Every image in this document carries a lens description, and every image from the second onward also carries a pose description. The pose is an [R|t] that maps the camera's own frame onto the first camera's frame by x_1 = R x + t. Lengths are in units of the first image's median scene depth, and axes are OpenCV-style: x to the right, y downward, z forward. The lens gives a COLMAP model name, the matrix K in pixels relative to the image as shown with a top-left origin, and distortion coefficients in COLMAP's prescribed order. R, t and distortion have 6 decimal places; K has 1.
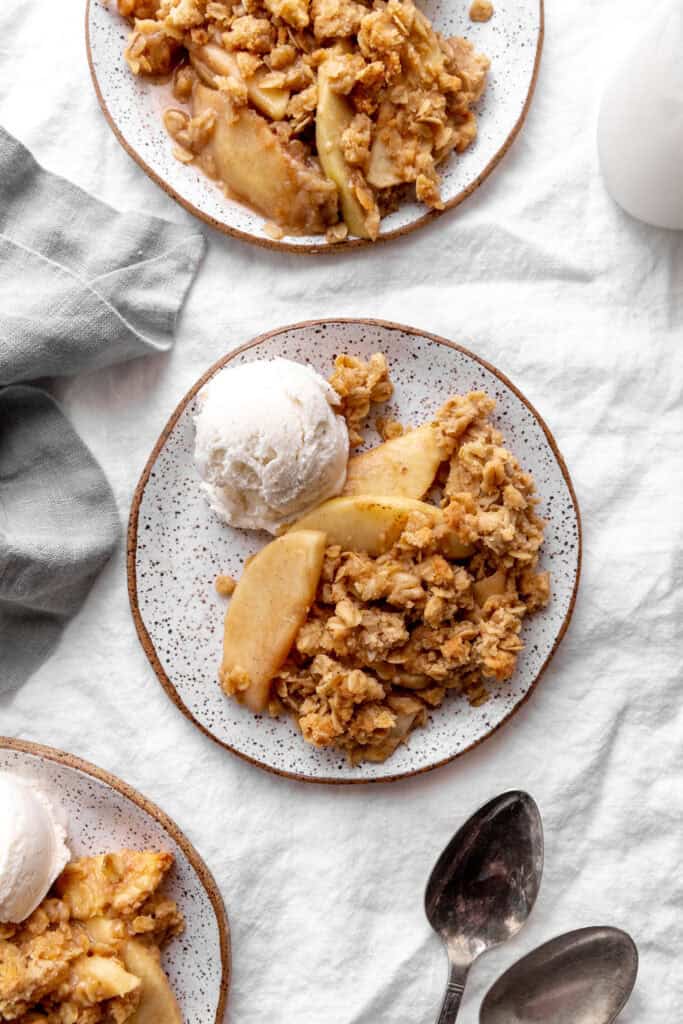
lens RADIAL K [[962.2, 0, 331.6], [0, 962.2, 515.7], [0, 0, 1]] dist [0.007742, 0.000000]
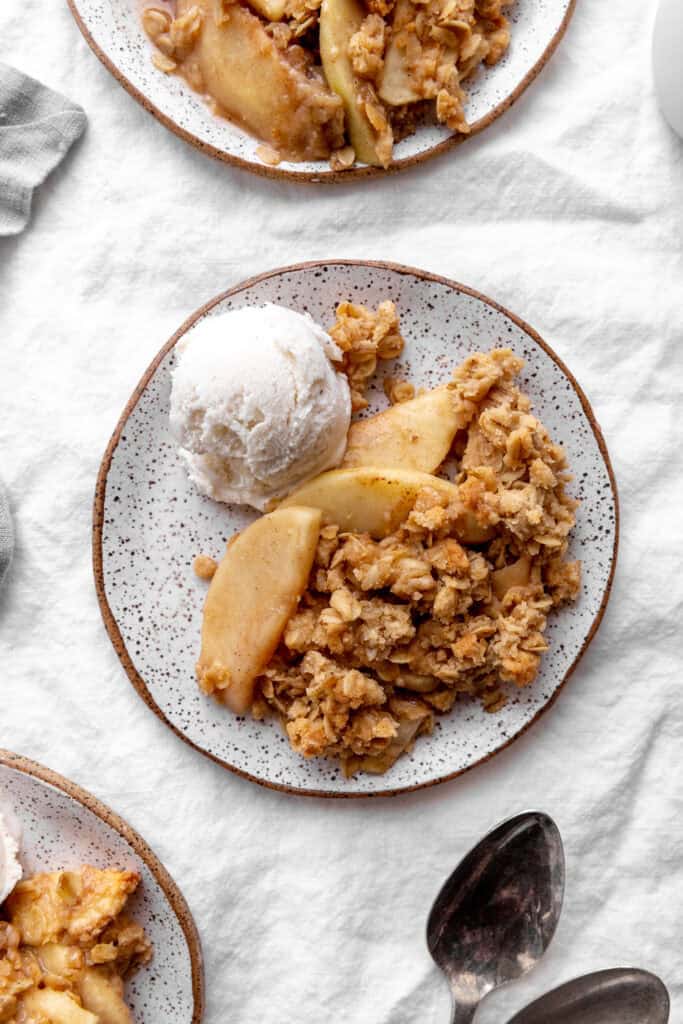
lens RADIAL K [[962.2, 0, 337.7], [0, 962.2, 511.3], [0, 0, 1]] dist [0.007742, 0.000000]
pose [[0.999694, 0.021774, -0.011717, 0.017972], [-0.021375, 0.999223, 0.033121, -0.009702], [0.012429, -0.032861, 0.999383, 0.136967]]
